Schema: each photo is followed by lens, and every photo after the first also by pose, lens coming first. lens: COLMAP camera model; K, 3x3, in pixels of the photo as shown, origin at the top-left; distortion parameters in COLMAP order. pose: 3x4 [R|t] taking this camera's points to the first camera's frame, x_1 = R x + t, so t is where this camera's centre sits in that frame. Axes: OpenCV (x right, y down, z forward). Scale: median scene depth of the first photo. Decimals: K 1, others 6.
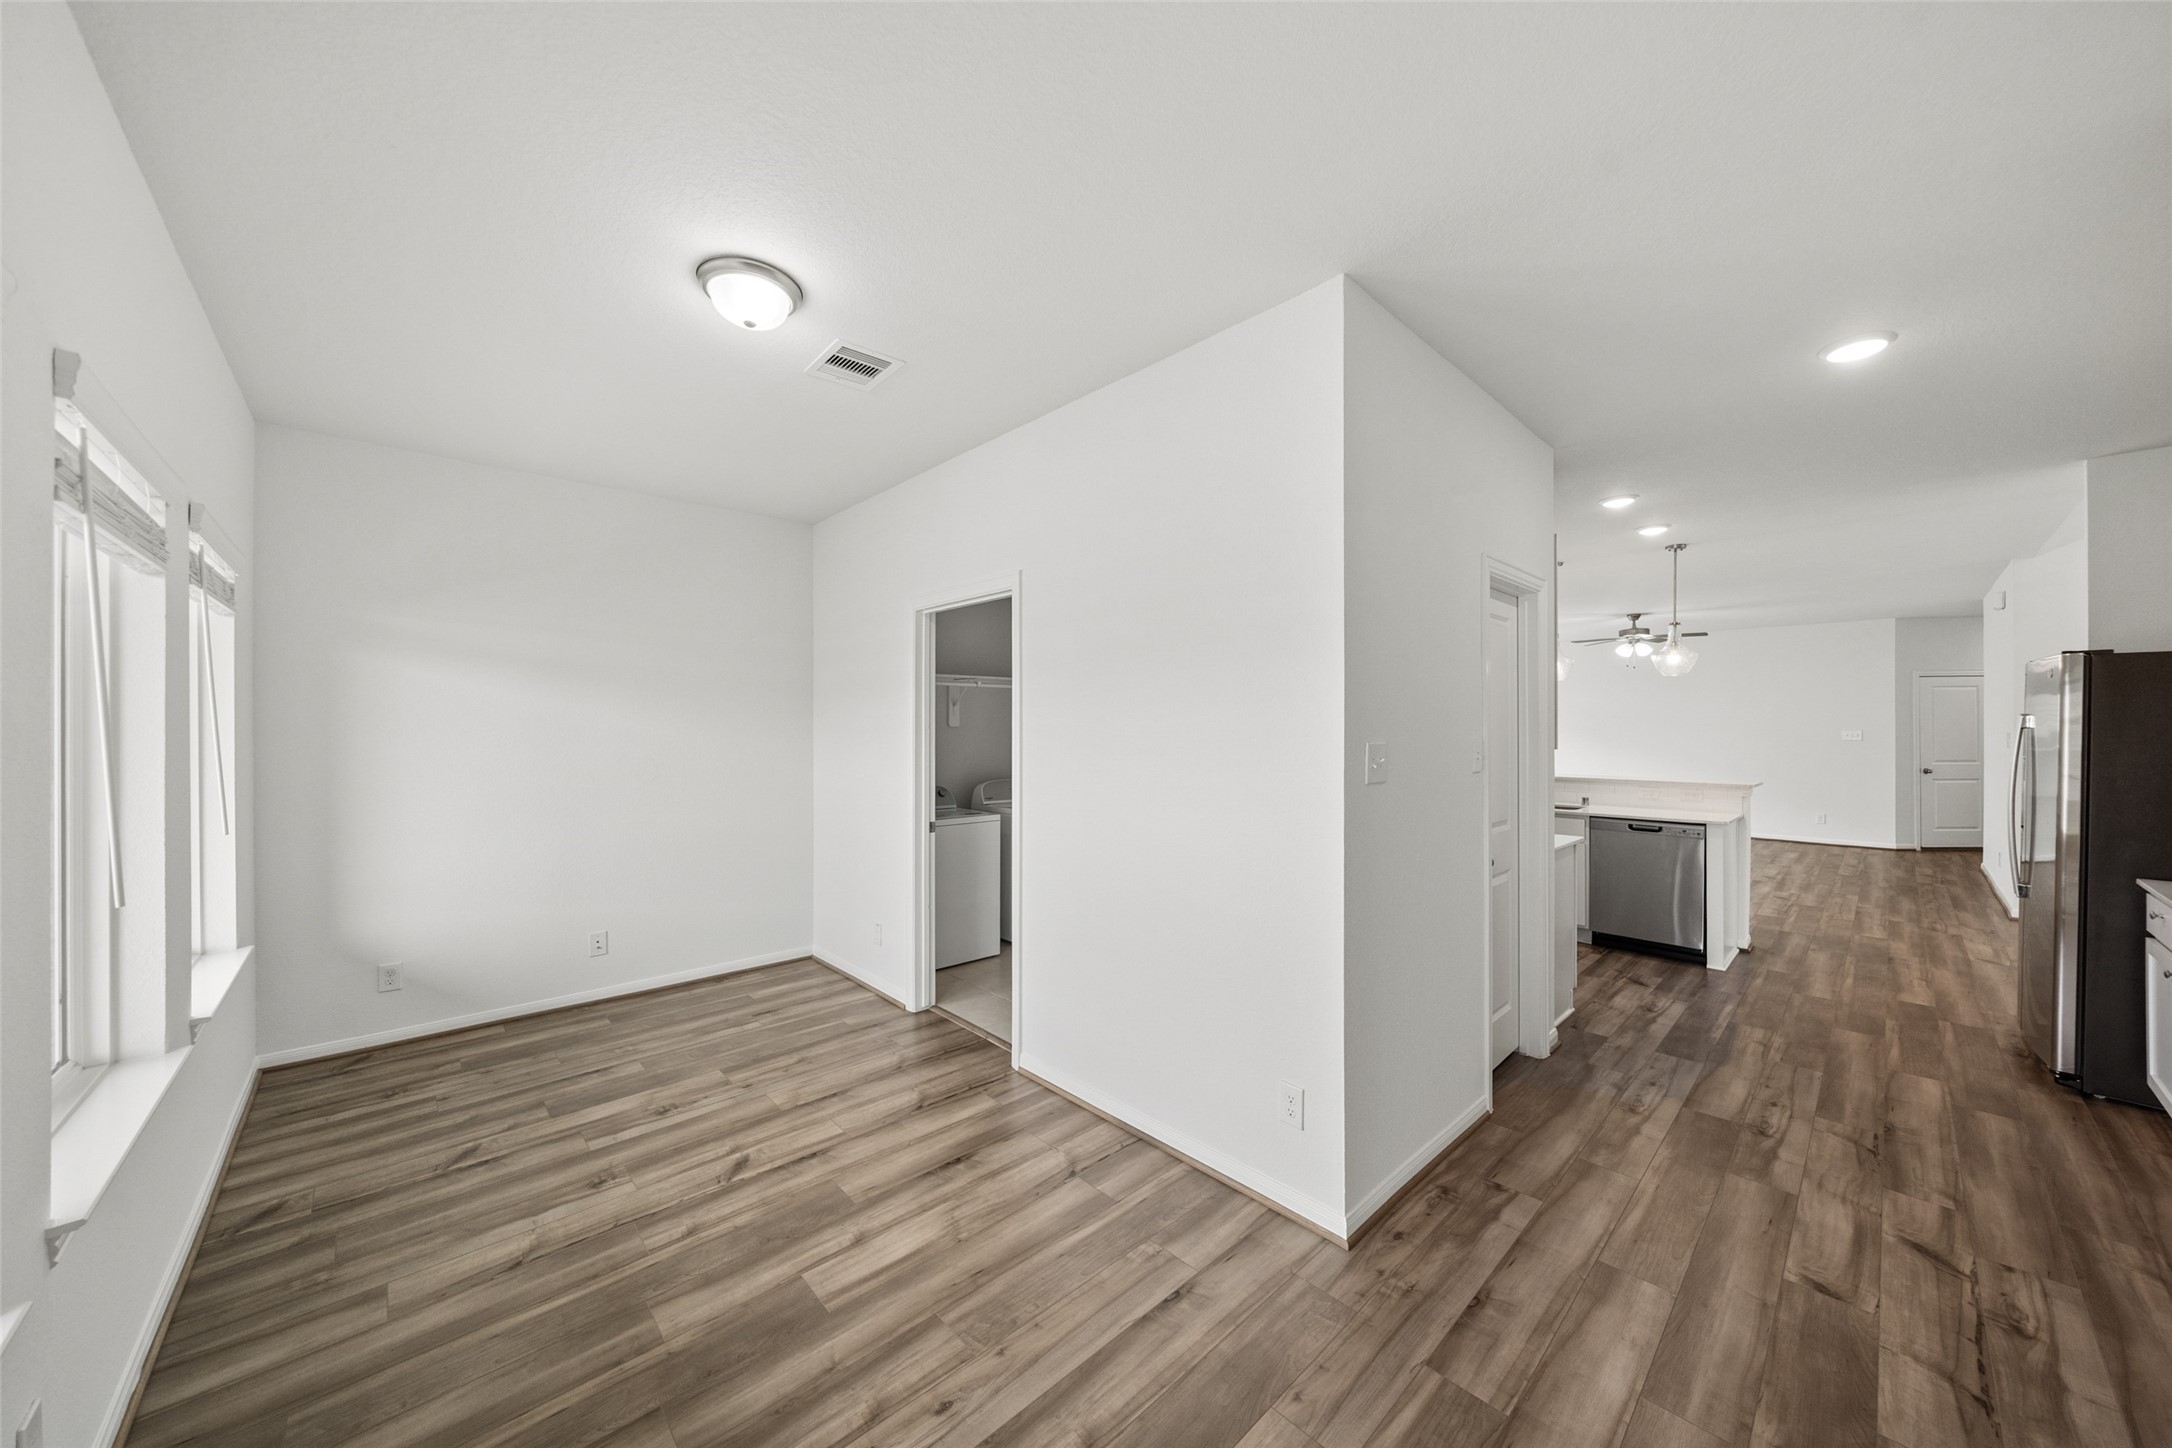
lens RADIAL K [[748.5, 0, 1082.4], [0, 748.5, 729.4], [0, 0, 1]] dist [-0.005420, 0.000031]
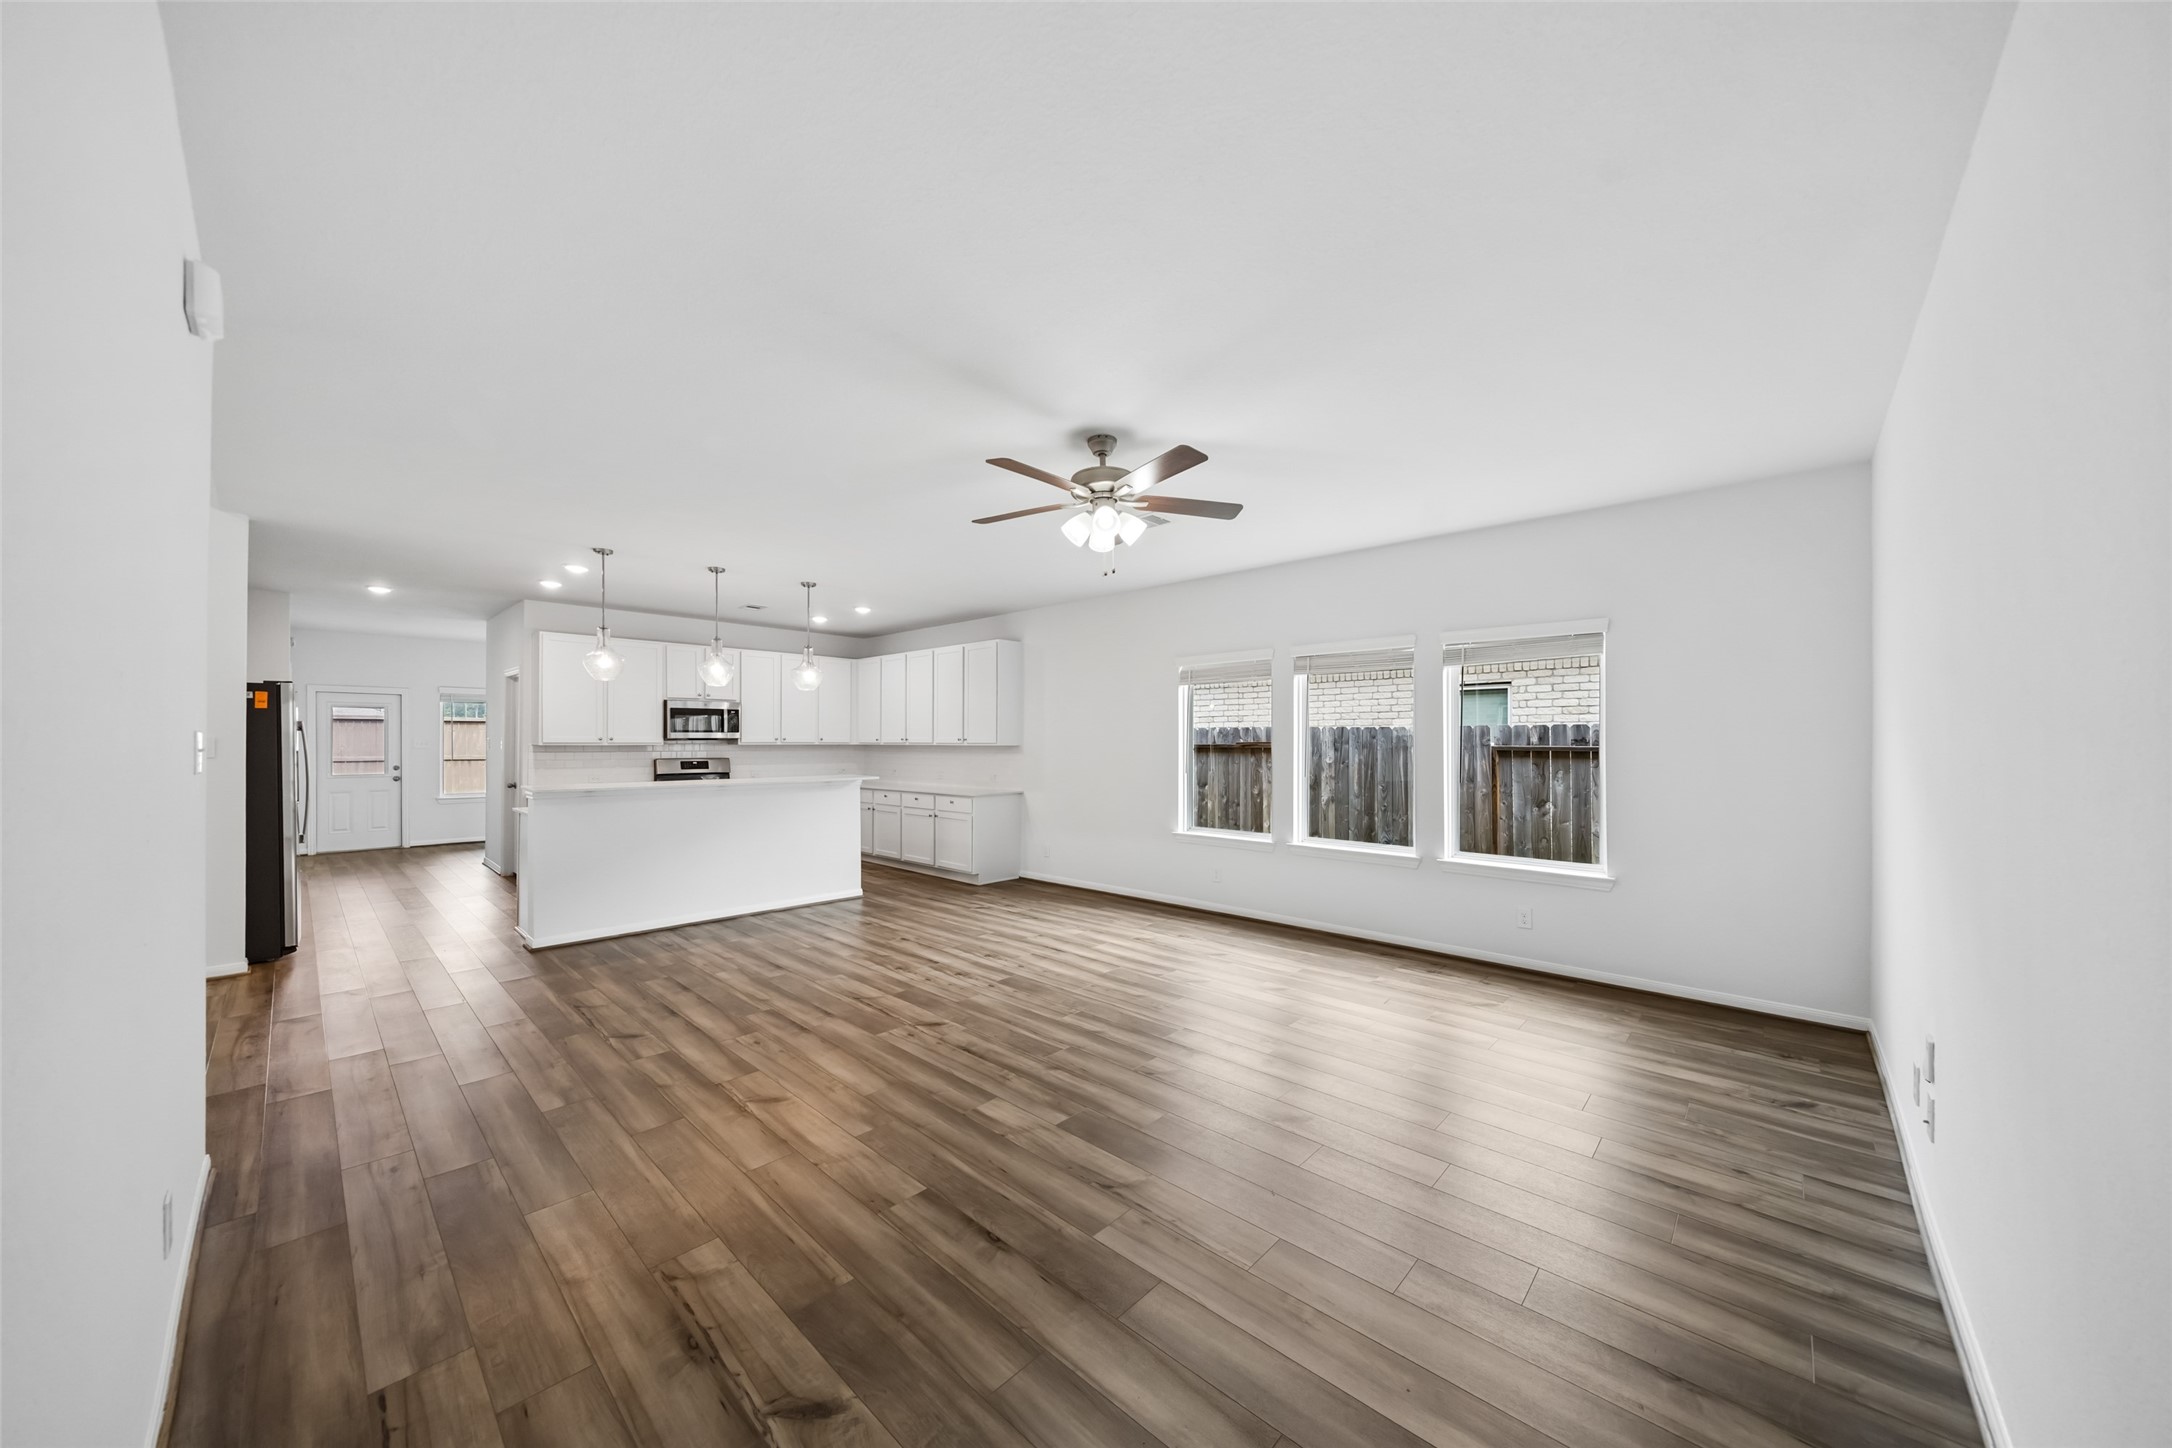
lens RADIAL K [[748.8, 0, 1081.4], [0, 748.8, 738.2], [0, 0, 1]] dist [0.001011, 0.000014]
pose [[0.070562, -0.005309, -0.997493, 1.278694], [-0.006674, 0.999961, -0.005794, 0.005722], [0.997485, 0.007066, 0.070523, 1.089666]]
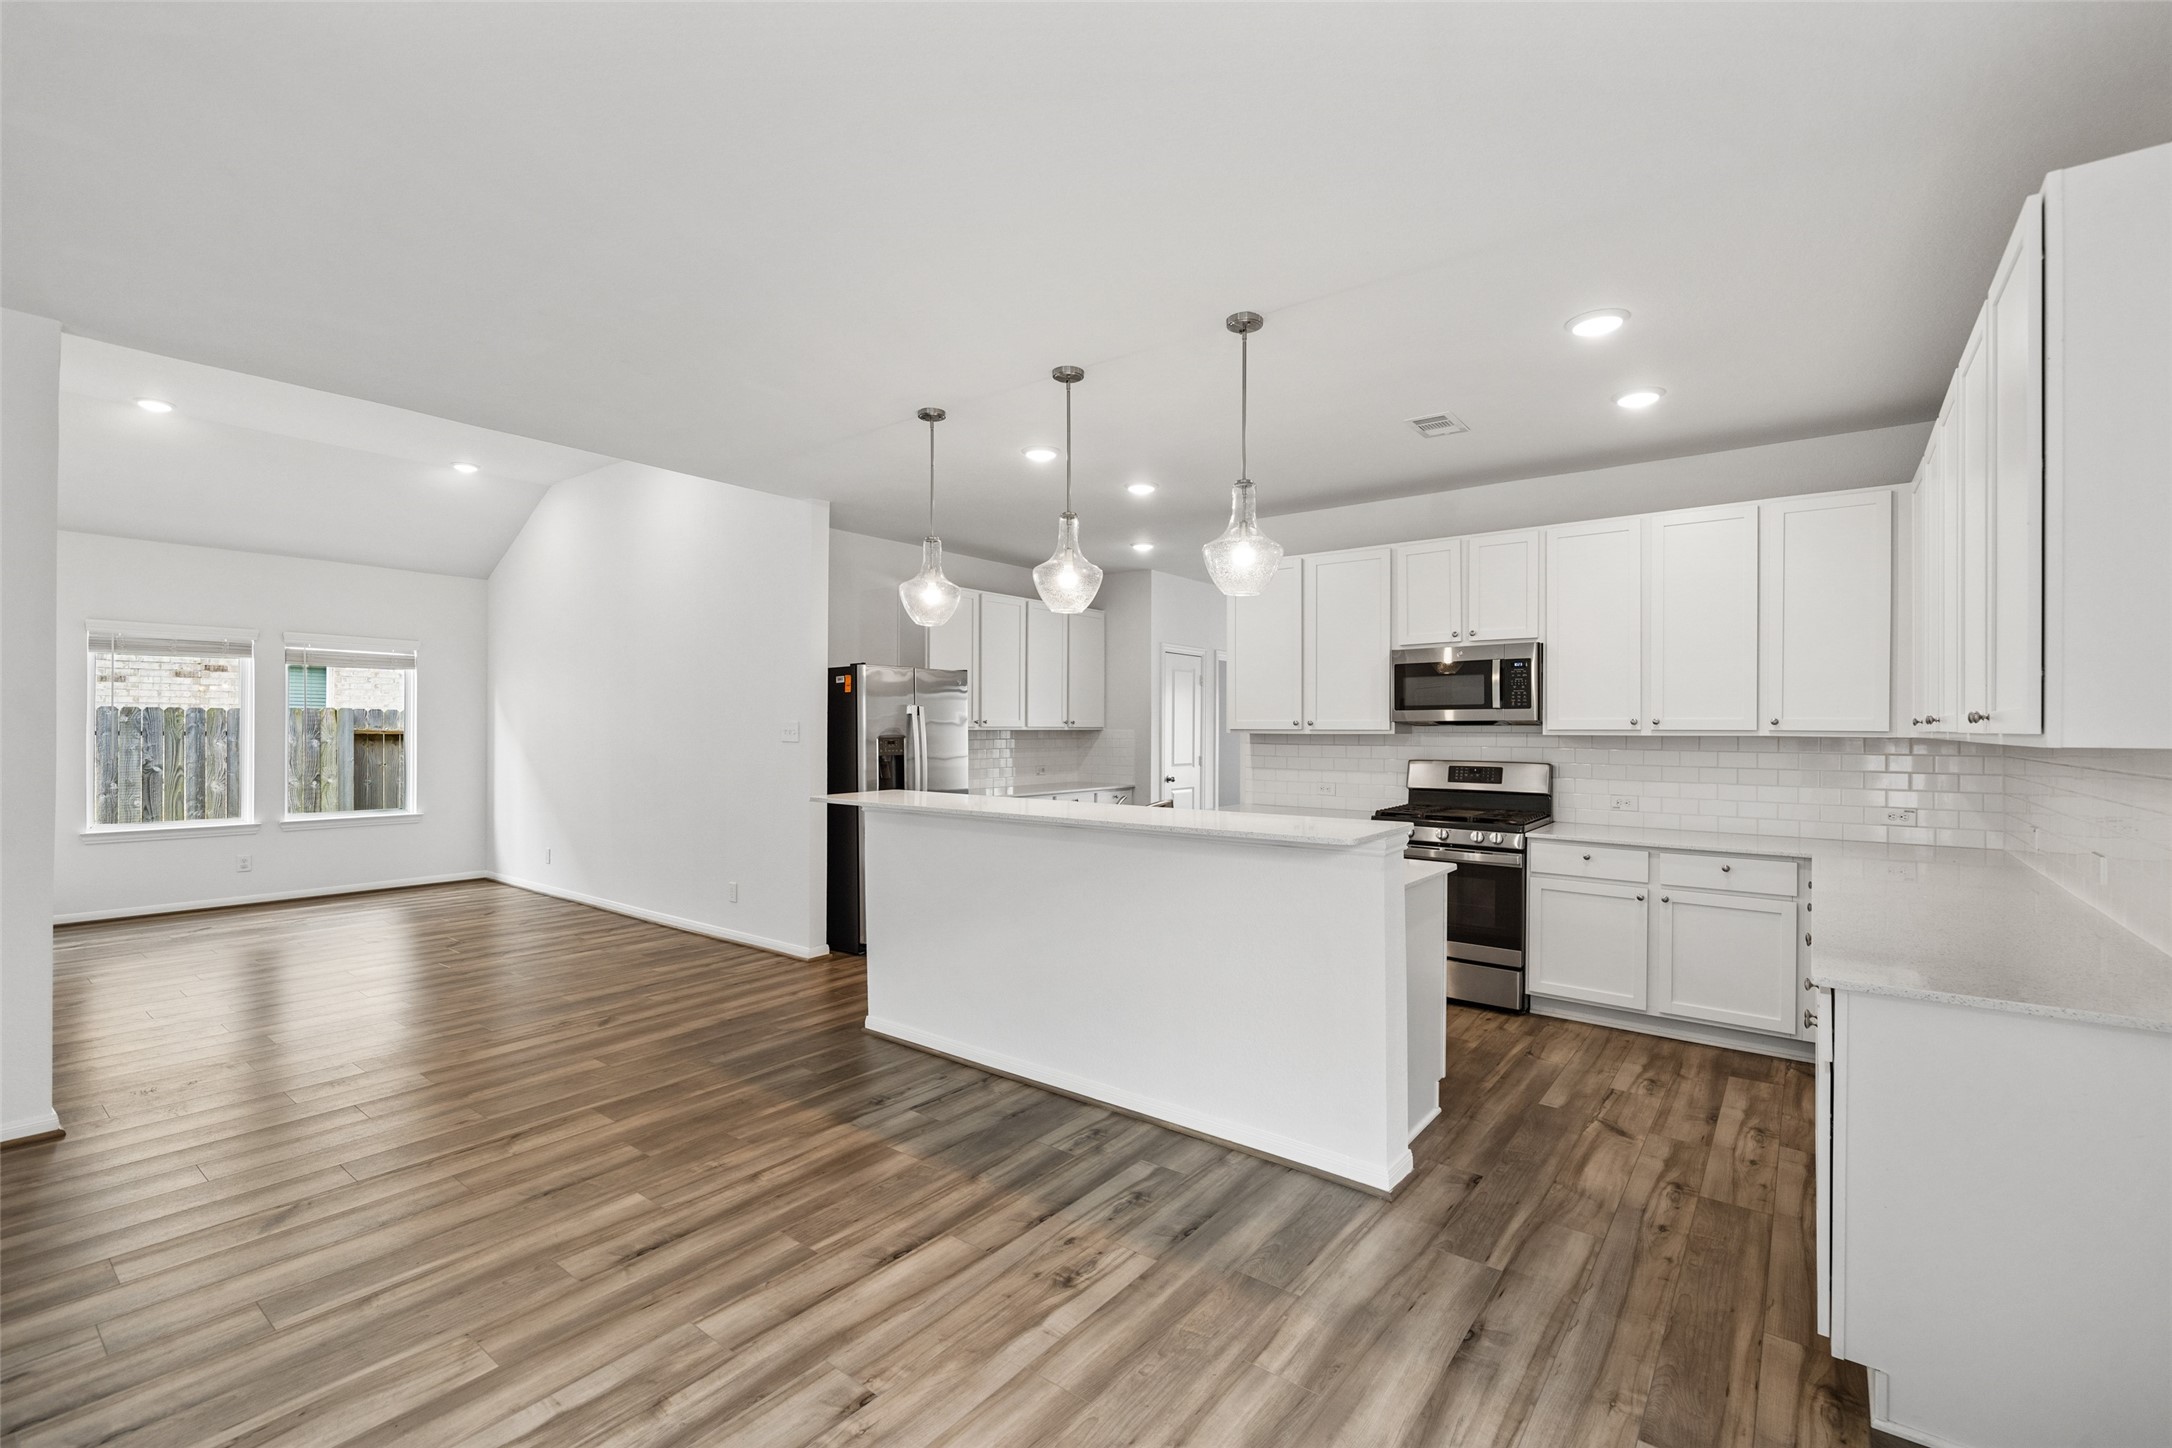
lens RADIAL K [[938.8, 0, 1088.1], [0, 938.8, 722.2], [0, 0, 1]] dist [0.001453, 0.000046]
pose [[-0.985702, -0.004242, -0.168447, 0.557907], [-0.004286, 0.999991, -0.000100, 0.005208], [0.168446, 0.000623, -0.985711, 1.235761]]
